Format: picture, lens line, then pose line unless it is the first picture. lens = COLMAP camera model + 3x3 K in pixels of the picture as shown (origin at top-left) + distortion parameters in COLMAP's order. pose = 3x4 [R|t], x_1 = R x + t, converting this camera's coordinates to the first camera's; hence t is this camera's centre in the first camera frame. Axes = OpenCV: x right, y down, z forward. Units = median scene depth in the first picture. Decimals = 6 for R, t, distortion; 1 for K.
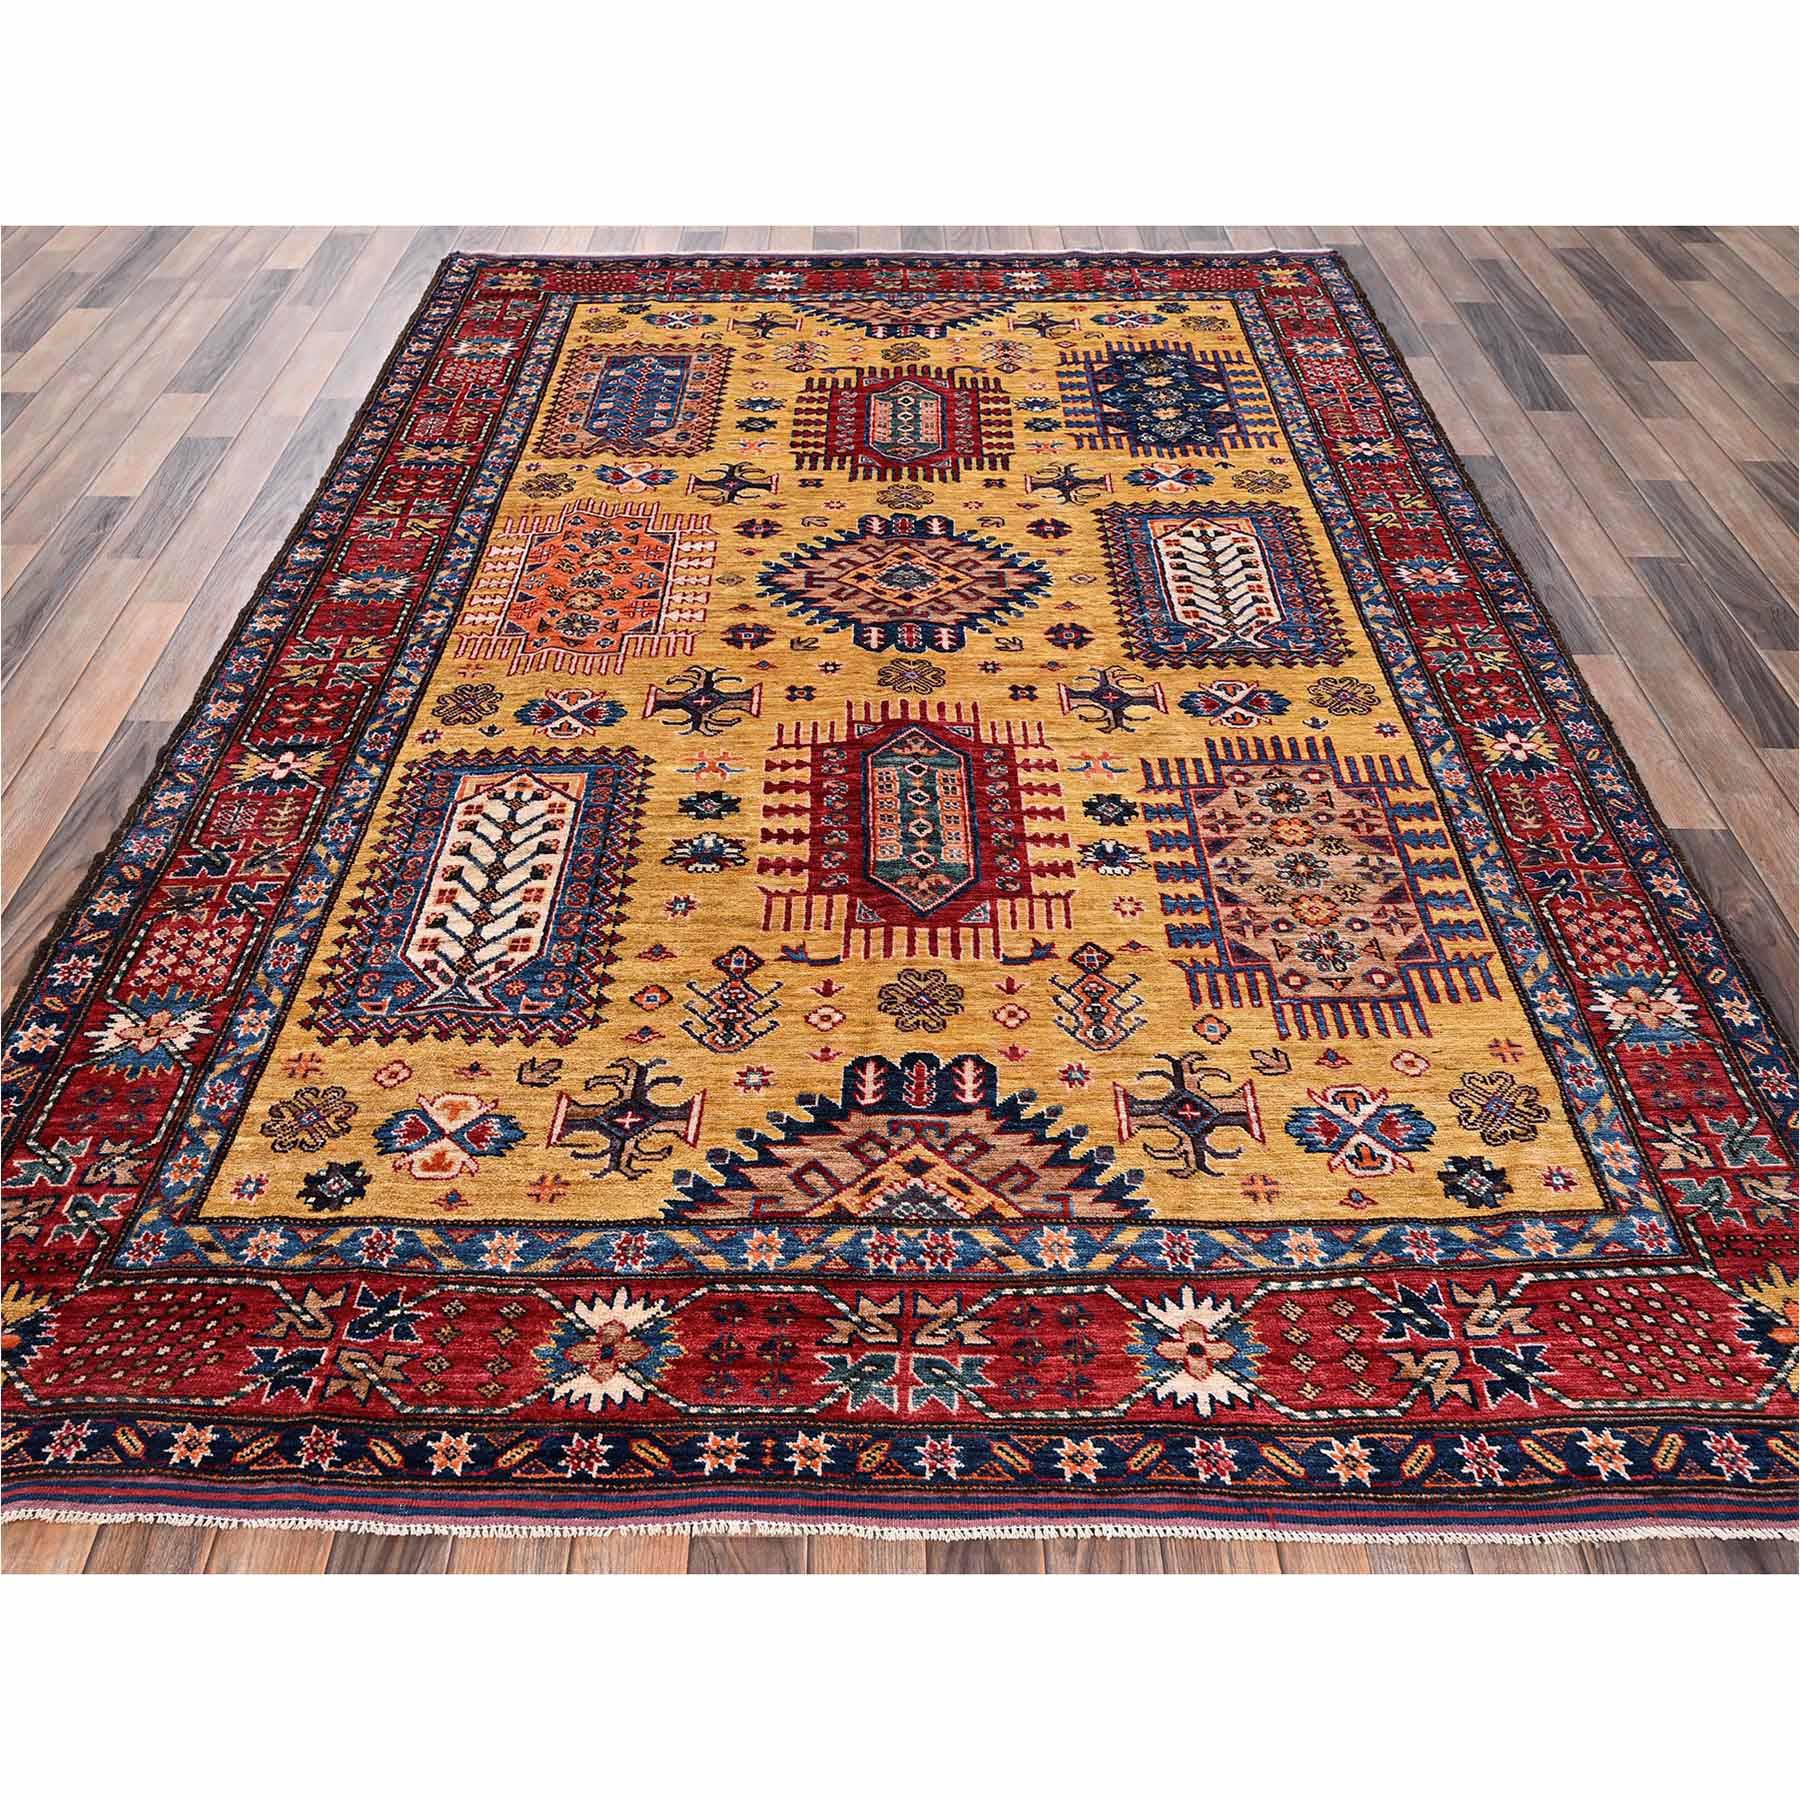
lens RADIAL K [[1518.2, 0, 887.6], [0, 1518.2, 903.4], [0, 0, 1]] dist [0.000639, 0.003773]
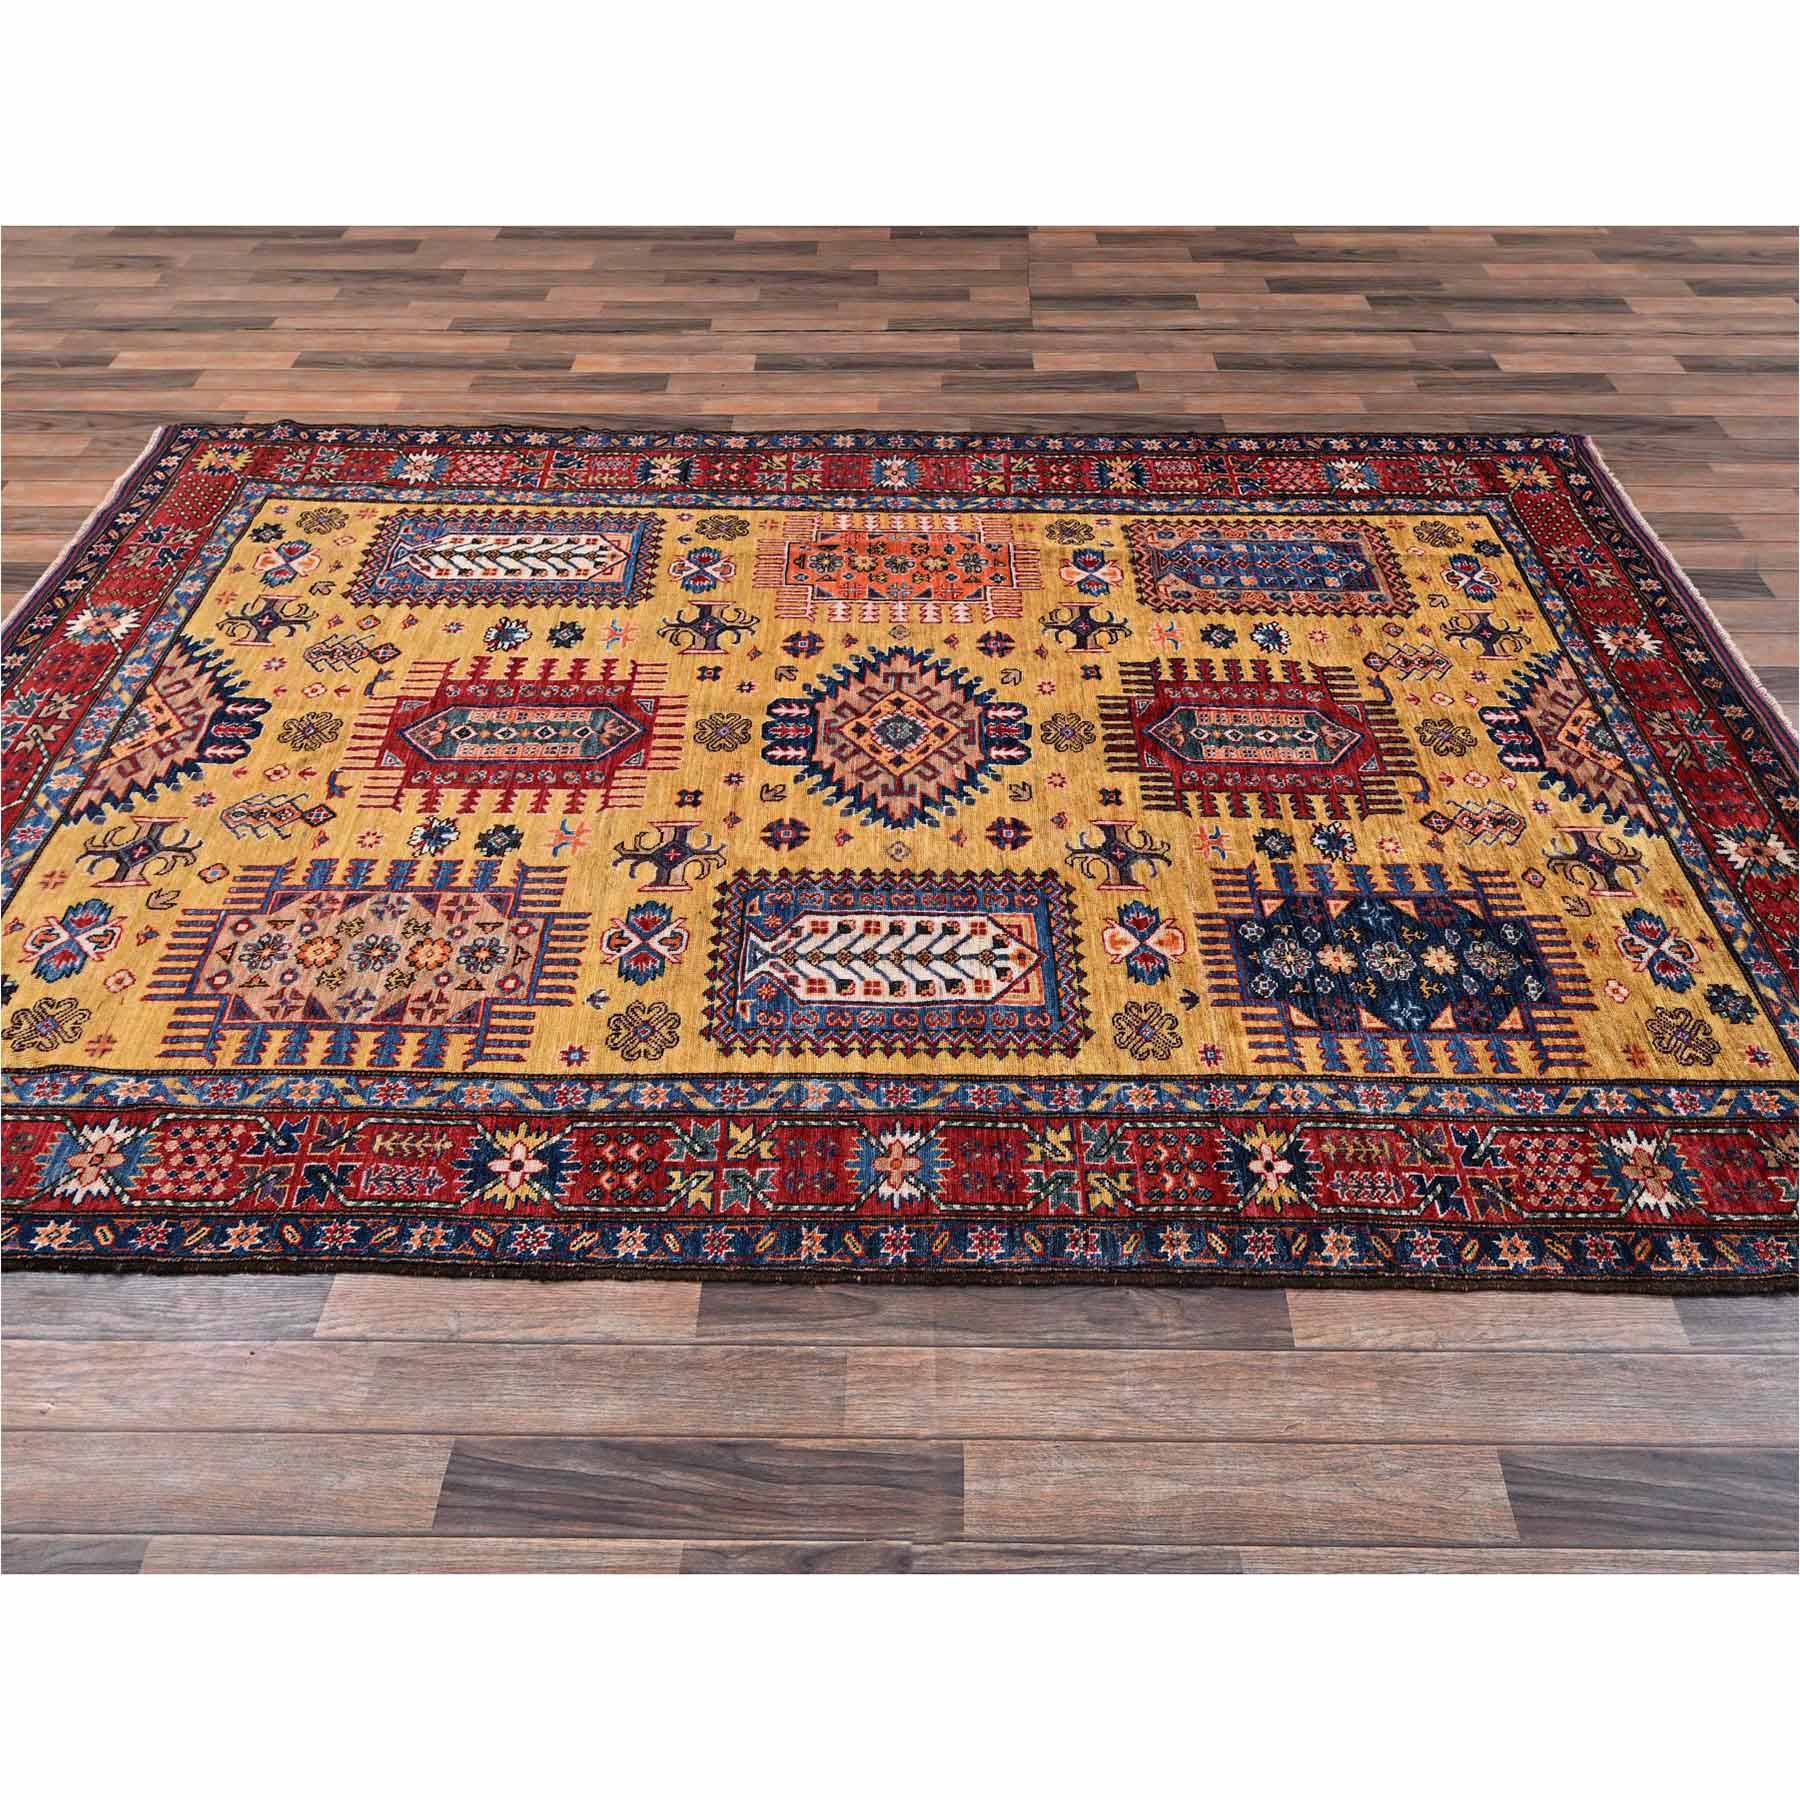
lens RADIAL K [[1530.0, 0, 897.7], [0, 1530.0, 899.8], [0, 0, 1]] dist [-0.003369, 0.001315]
pose [[-0.010930, 0.683296, -0.730059, 0.952495], [-0.685646, 0.526318, 0.502871, -0.770168], [0.727853, 0.506058, 0.462747, 0.705230]]
